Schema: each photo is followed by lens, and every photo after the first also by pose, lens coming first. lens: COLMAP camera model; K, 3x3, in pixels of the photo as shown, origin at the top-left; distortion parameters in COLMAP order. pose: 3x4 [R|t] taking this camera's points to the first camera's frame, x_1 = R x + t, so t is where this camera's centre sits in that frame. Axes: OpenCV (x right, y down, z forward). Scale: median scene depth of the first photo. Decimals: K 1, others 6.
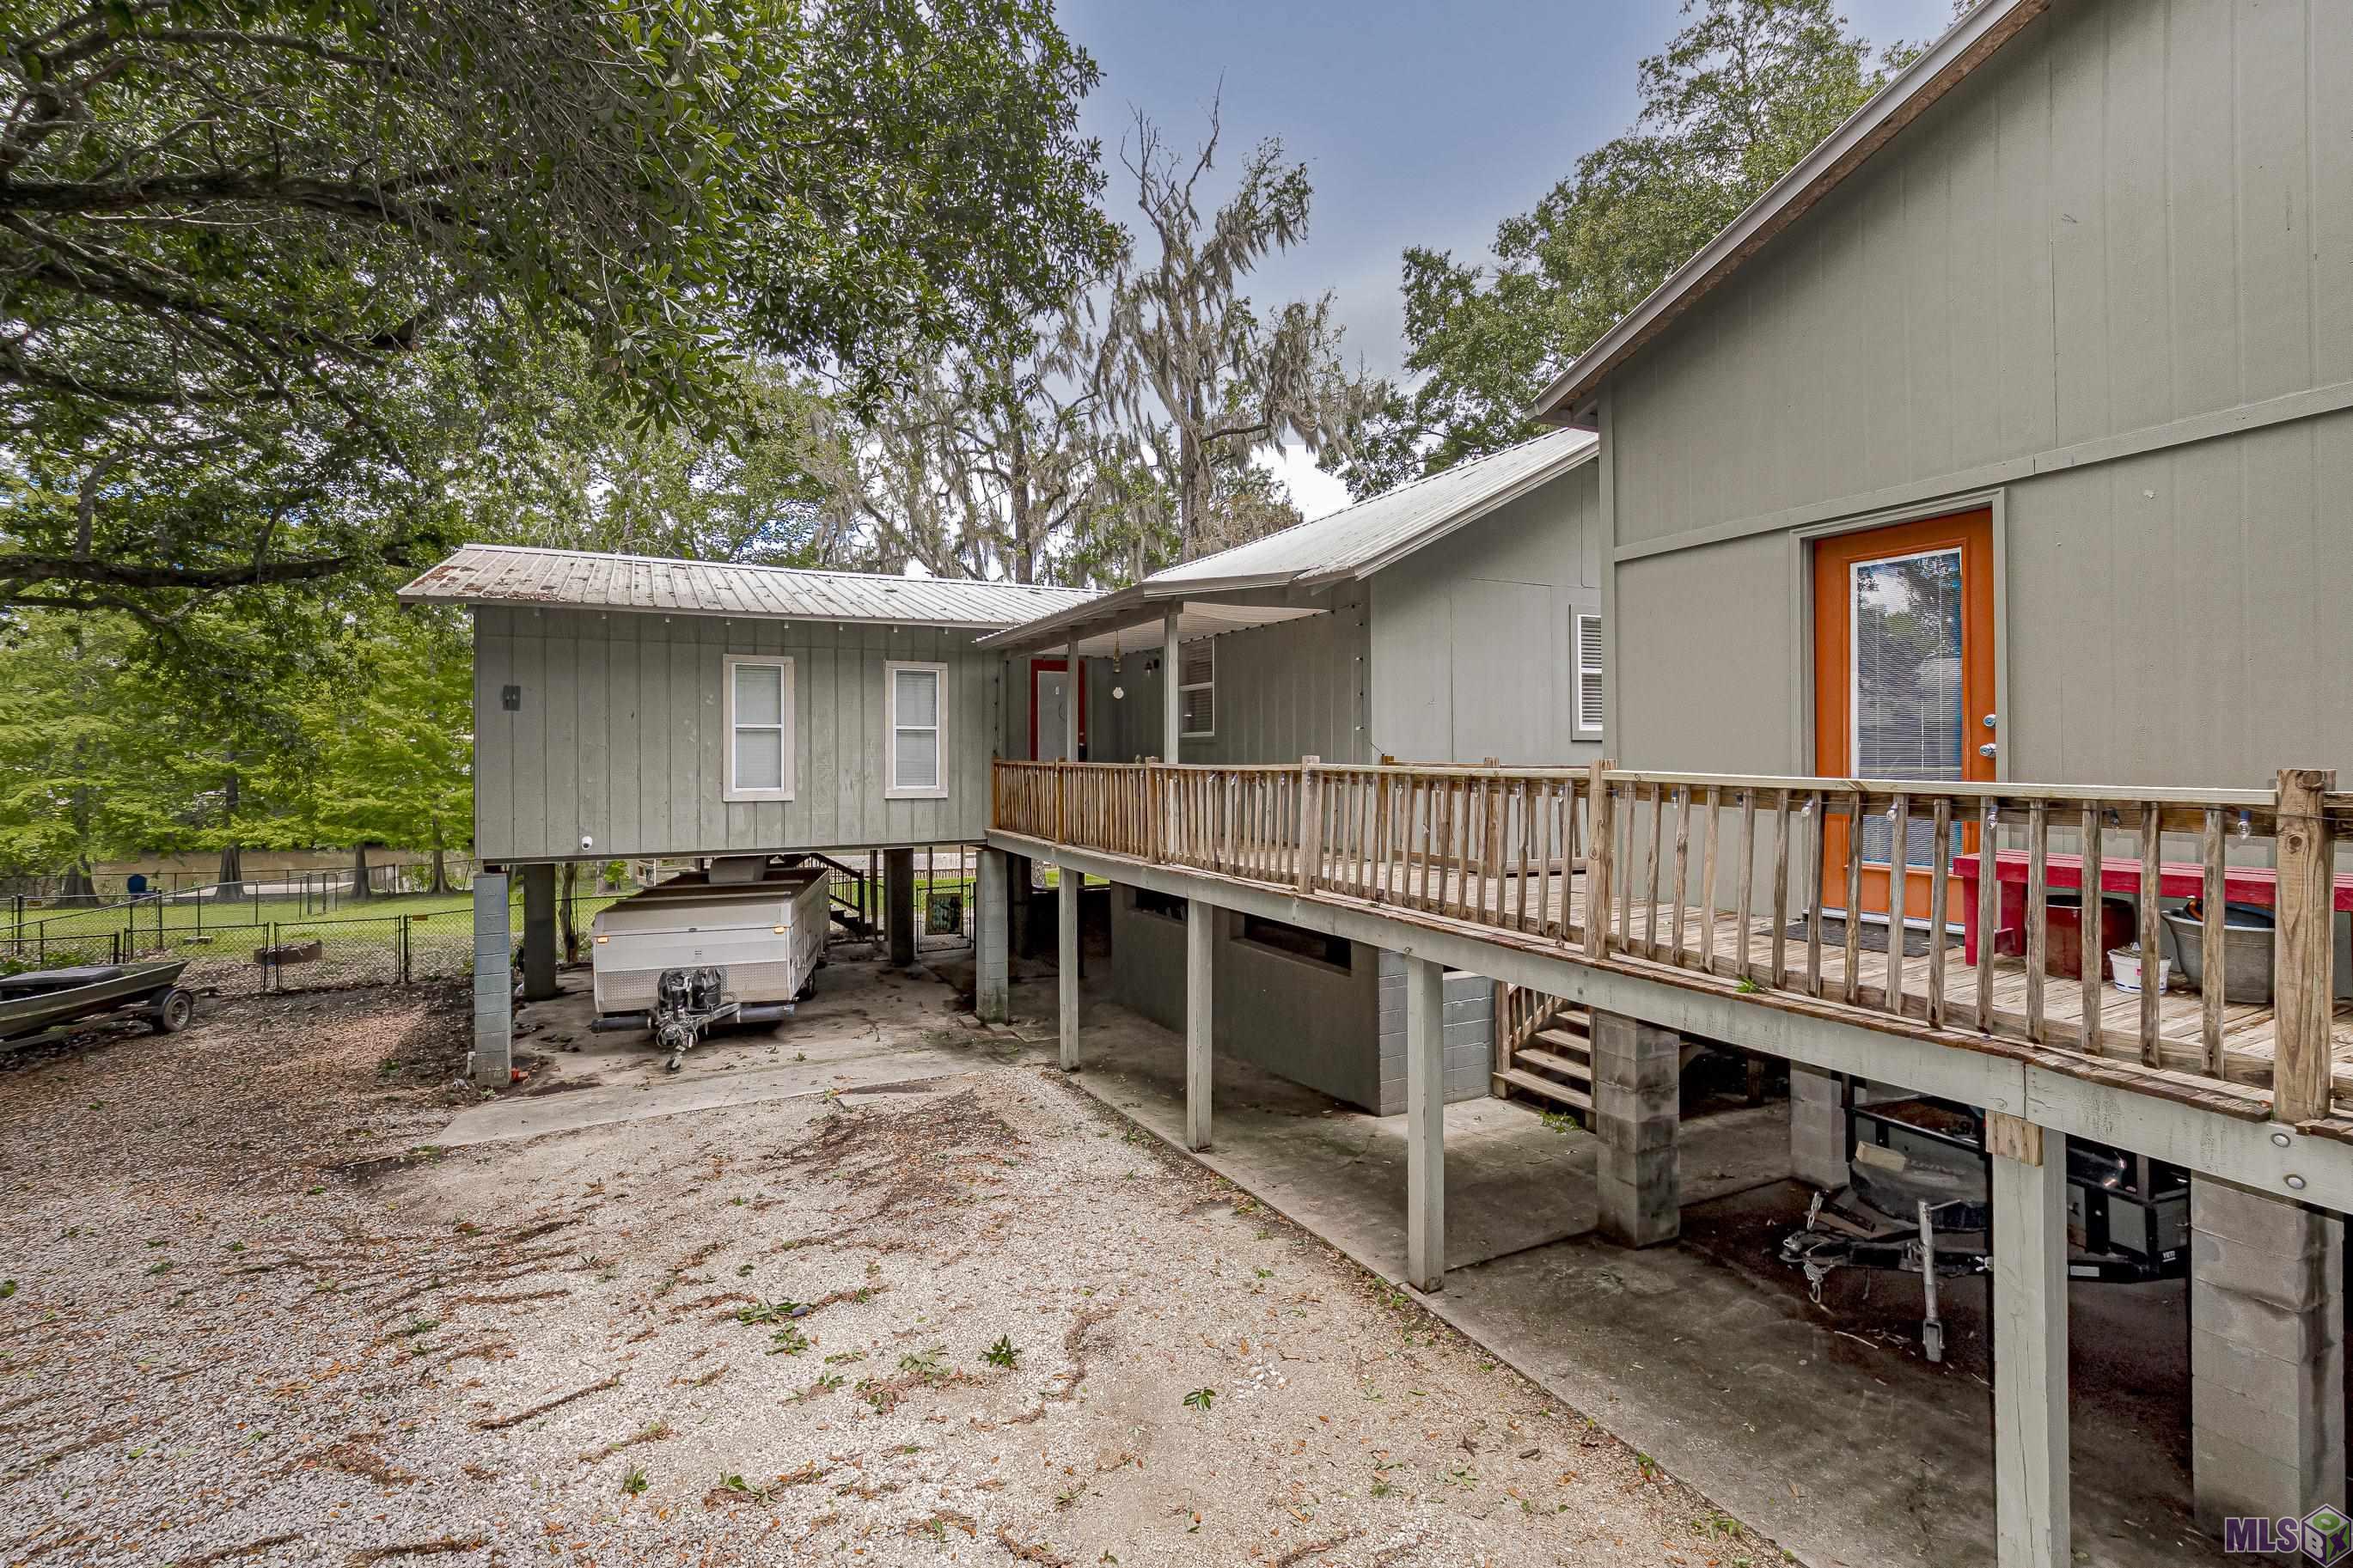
lens RADIAL K [[998.4, 0, 1181.5], [0, 998.4, 736.4], [0, 0, 1]] dist [-0.002969, -0.000332]
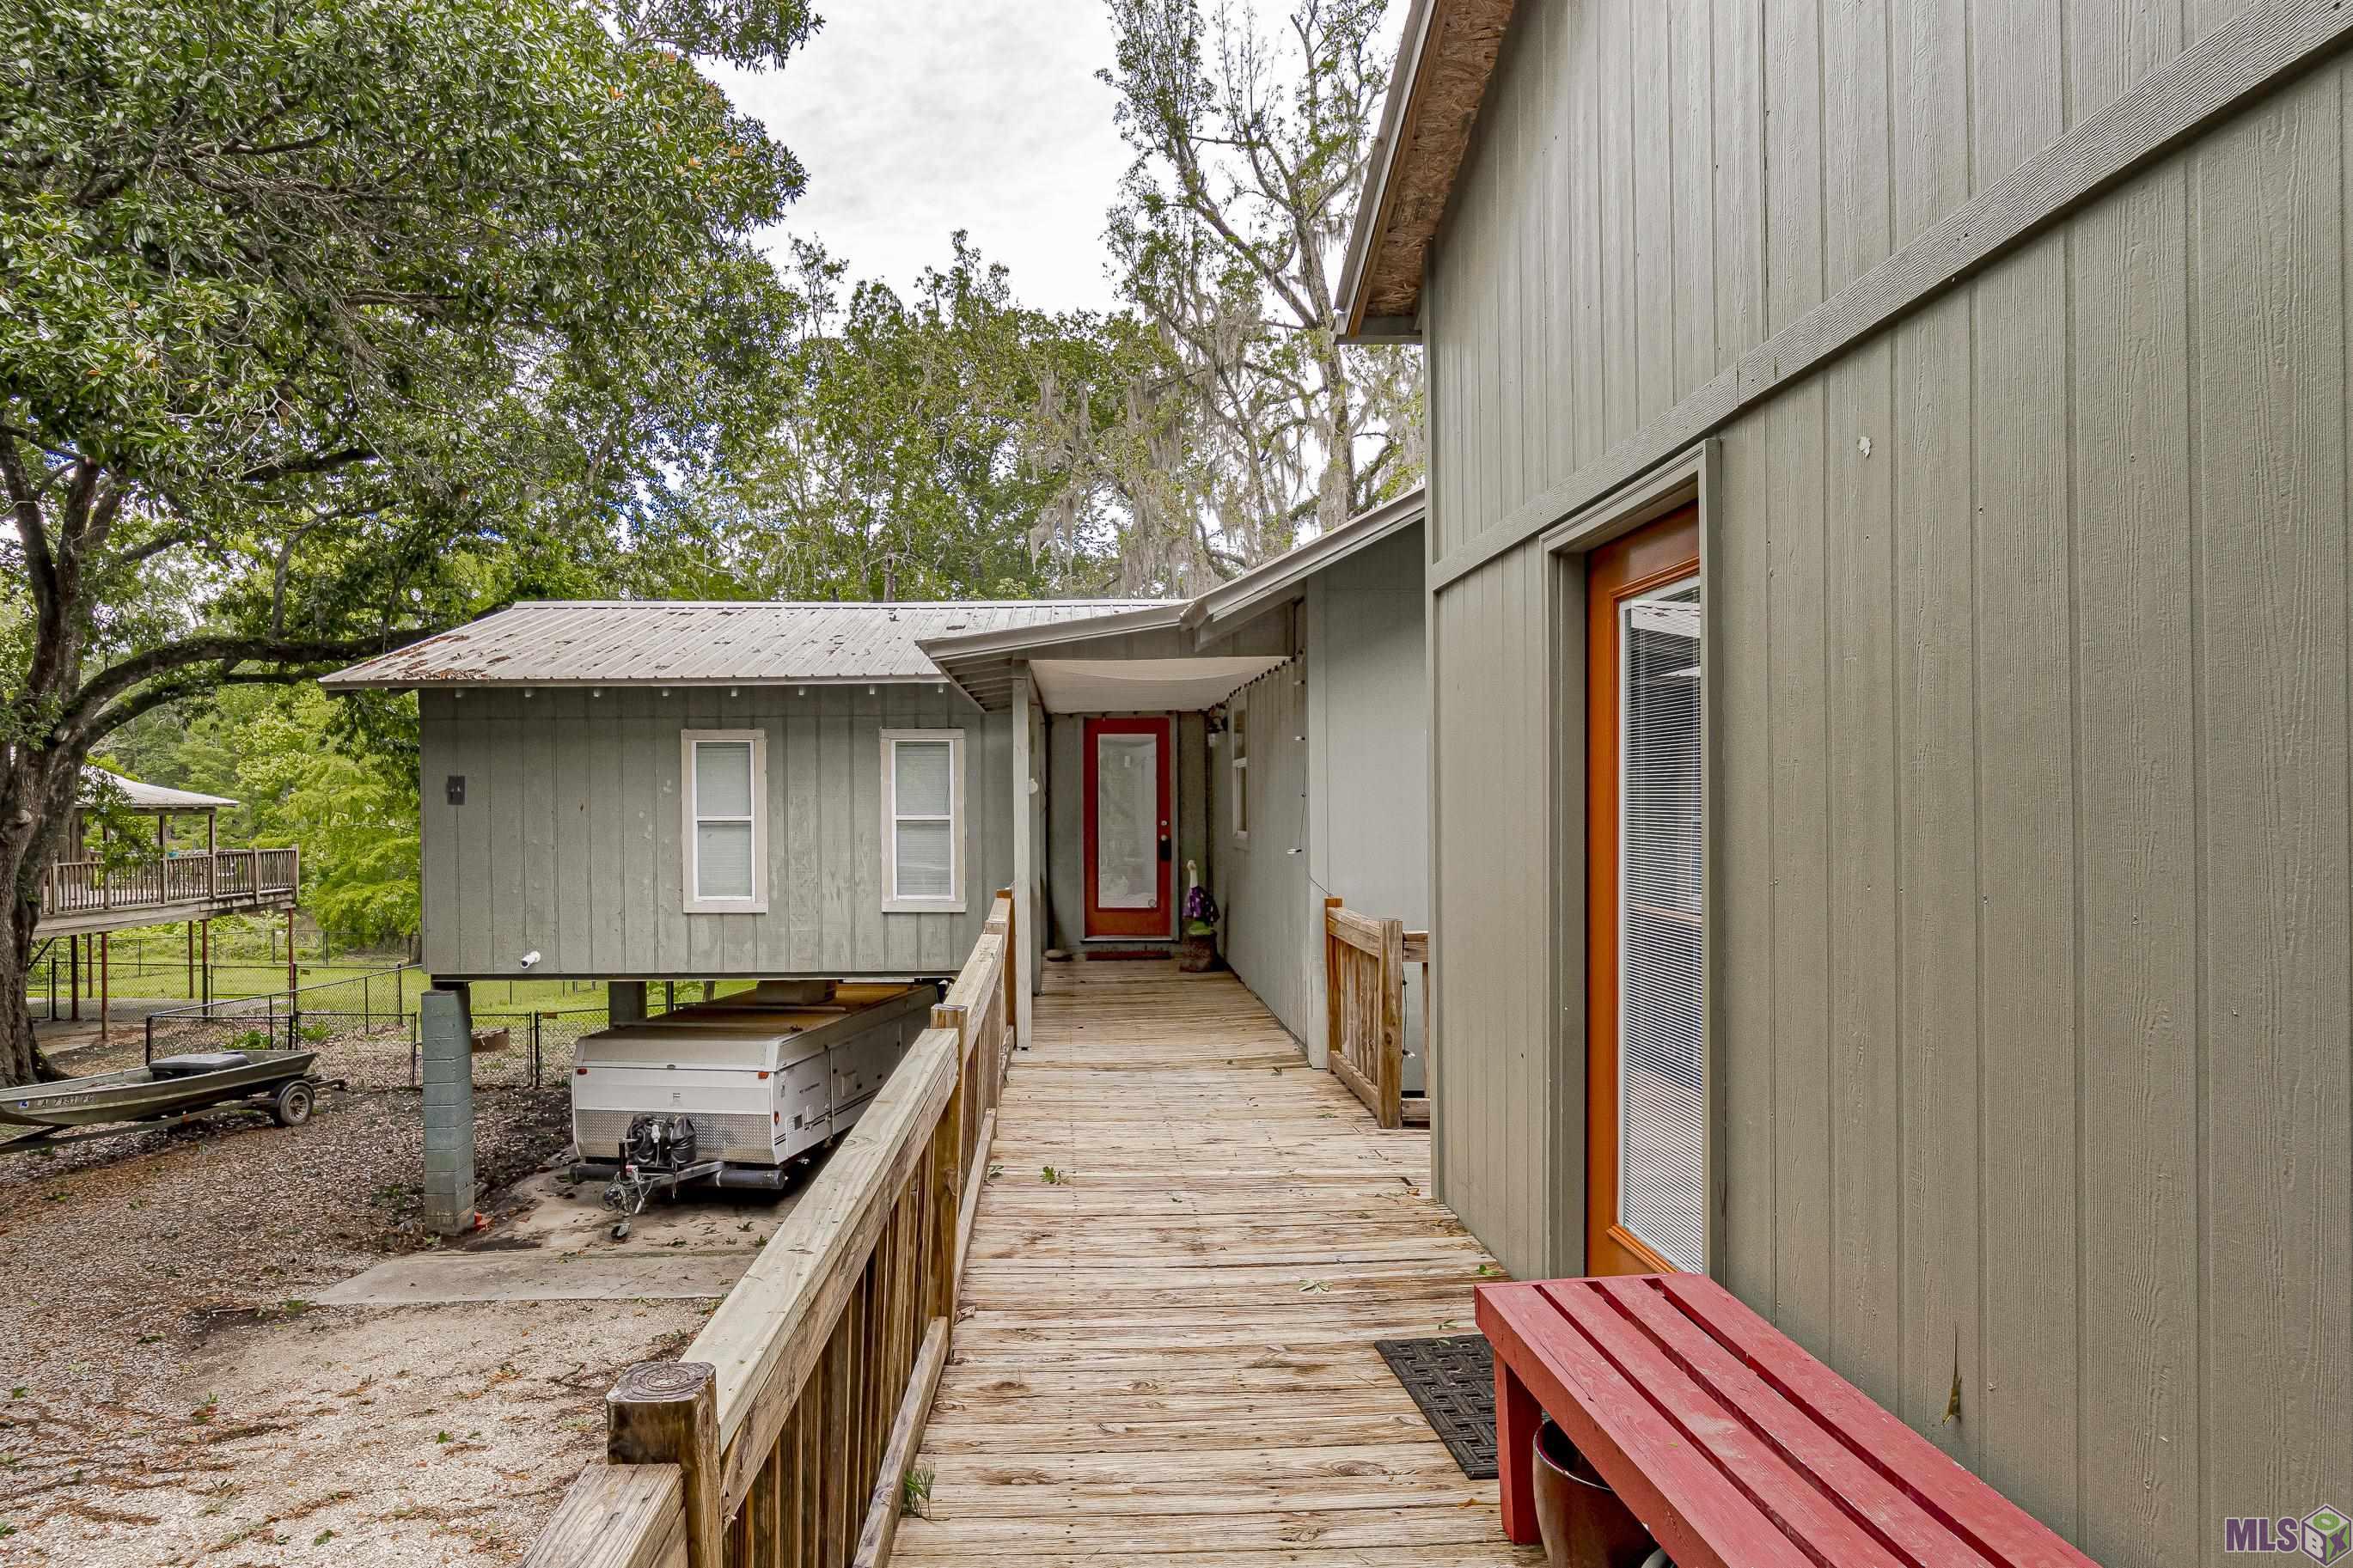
lens RADIAL K [[1390.8, 0, 1176.5], [0, 1390.8, 784.0], [0, 0, 1]] dist [0.005170, 0.002708]
pose [[0.906030, -0.004005, -0.423195, 0.487198], [0.009923, 0.999881, 0.011780, -0.061473], [0.423098, -0.014873, 0.905962, 0.194520]]
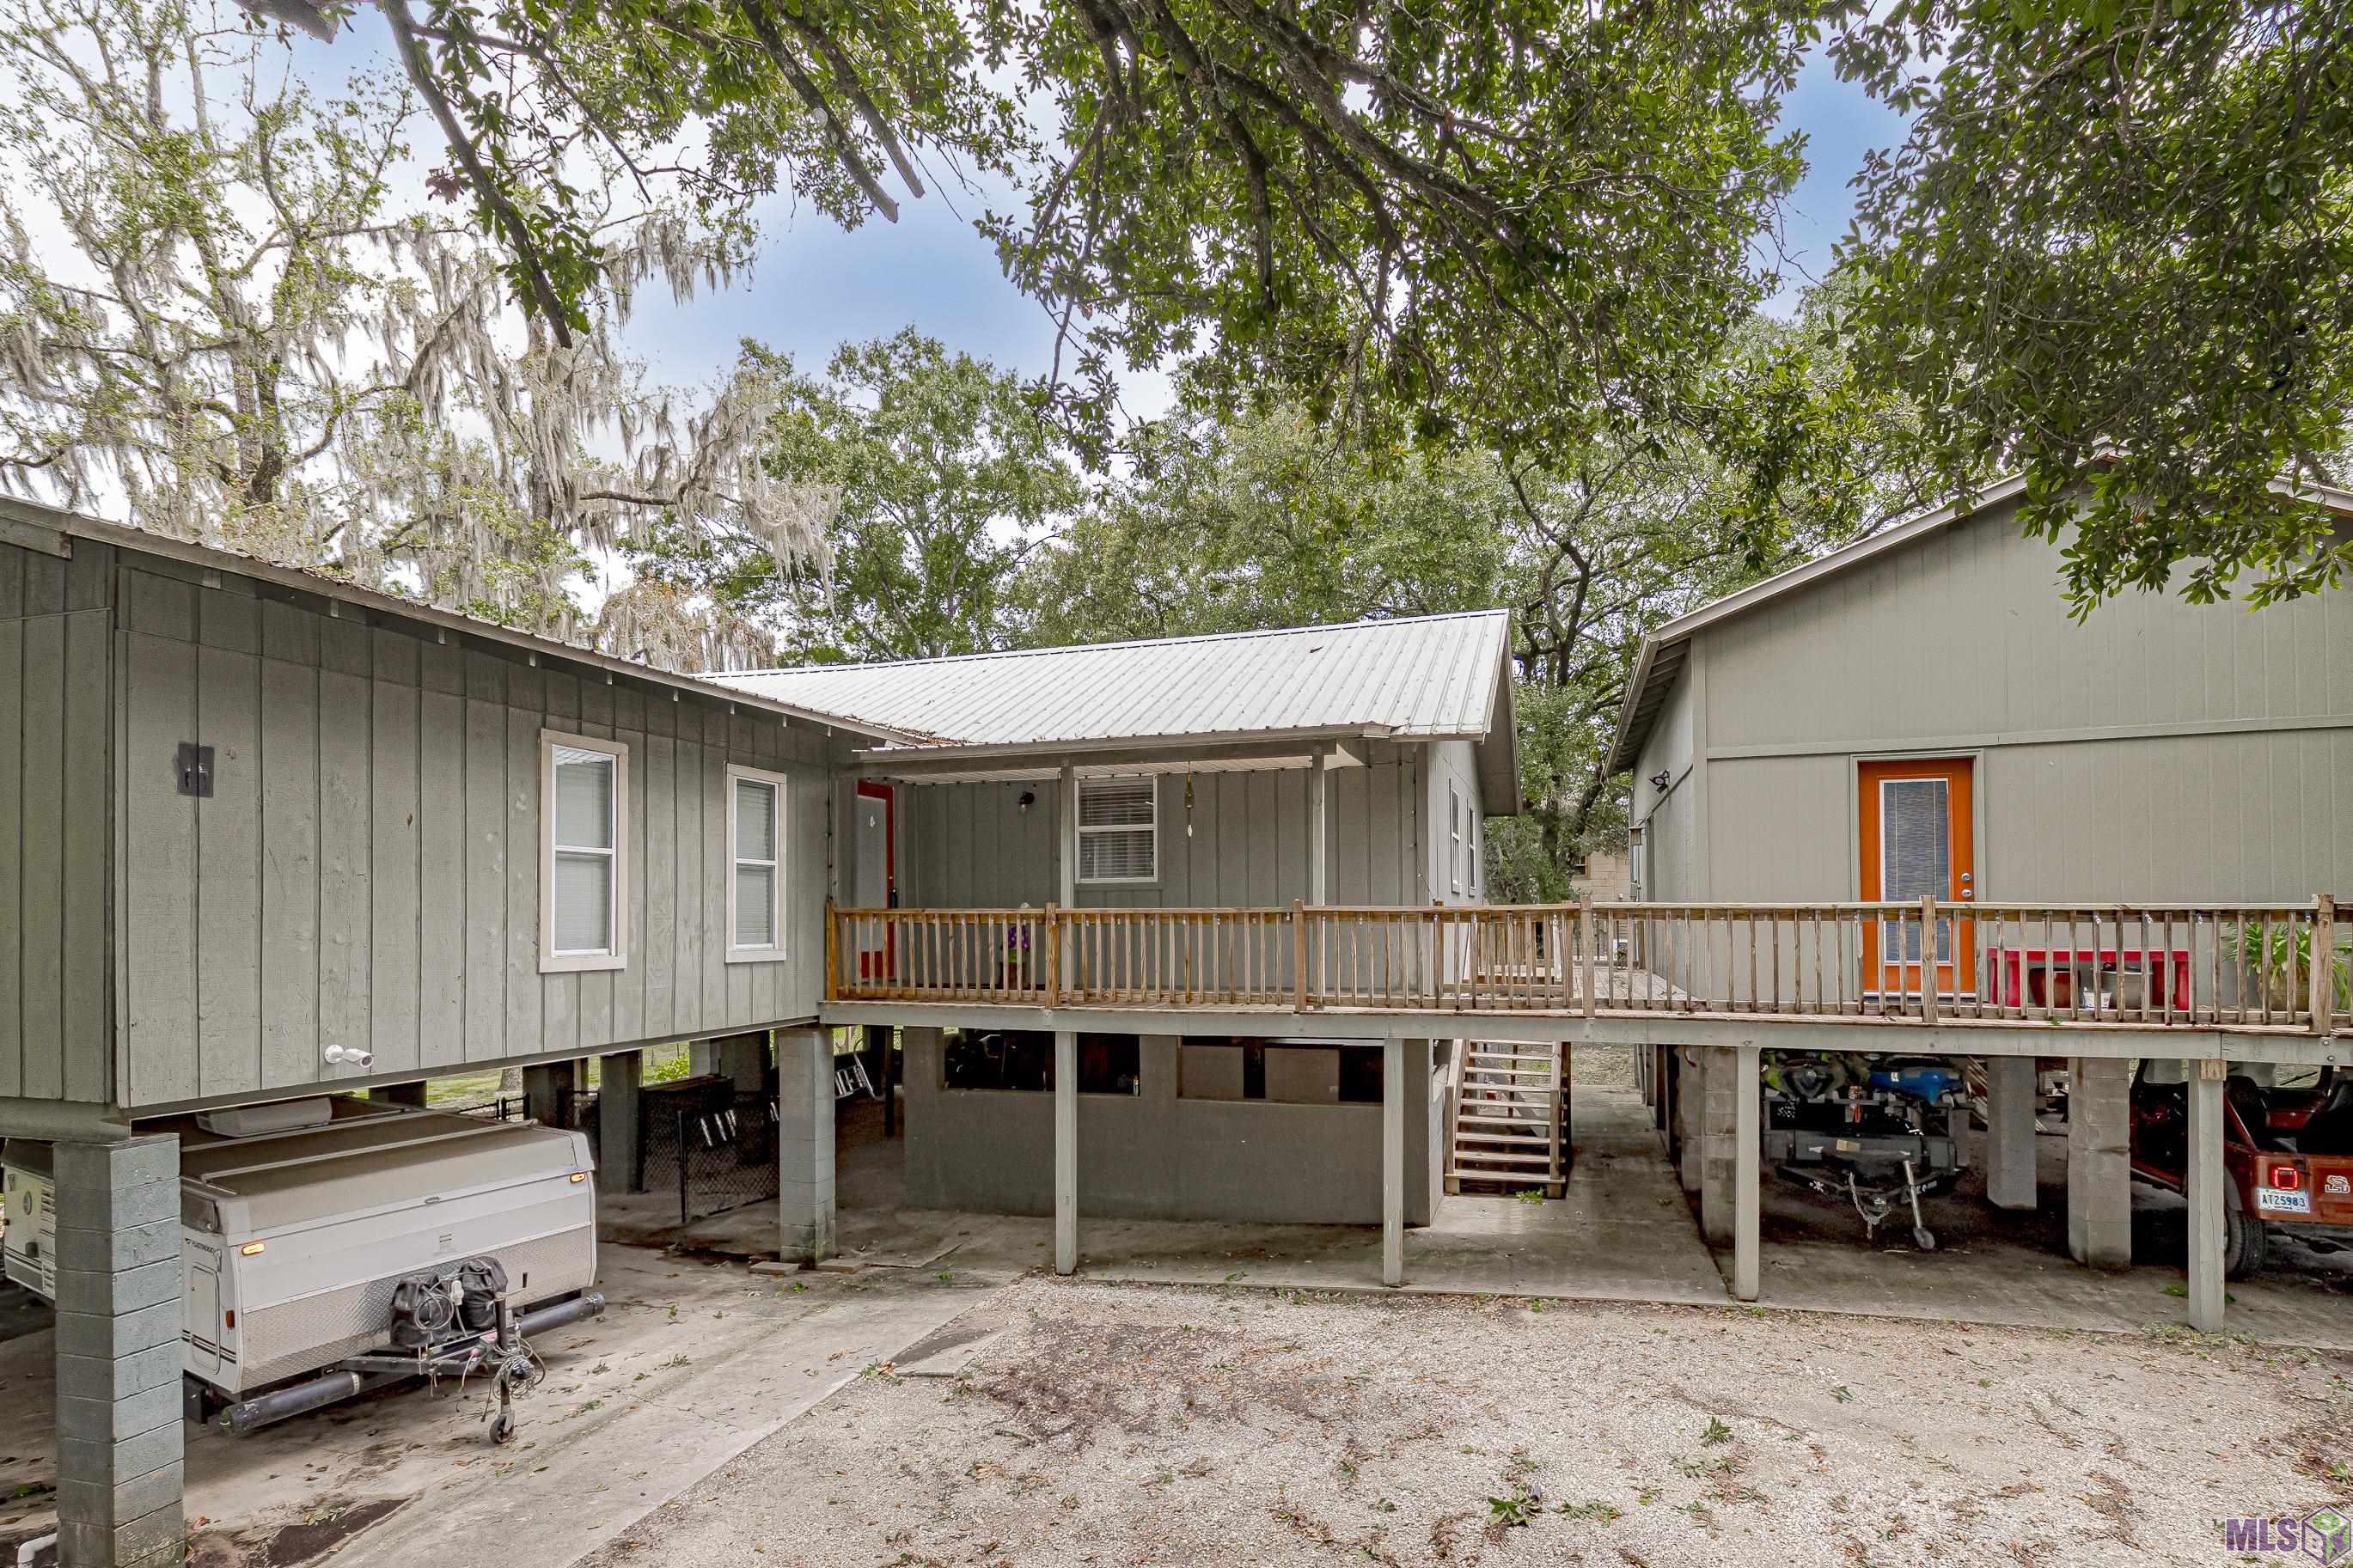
lens RADIAL K [[1086.9, 0, 1176.3], [0, 1086.9, 896.5], [0, 0, 1]] dist [-0.007945, -0.000305]
pose [[0.702926, 0.013436, 0.711136, -0.848946], [-0.009701, 0.999910, -0.009303, 0.028166], [-0.711196, -0.000360, 0.702993, 0.346101]]
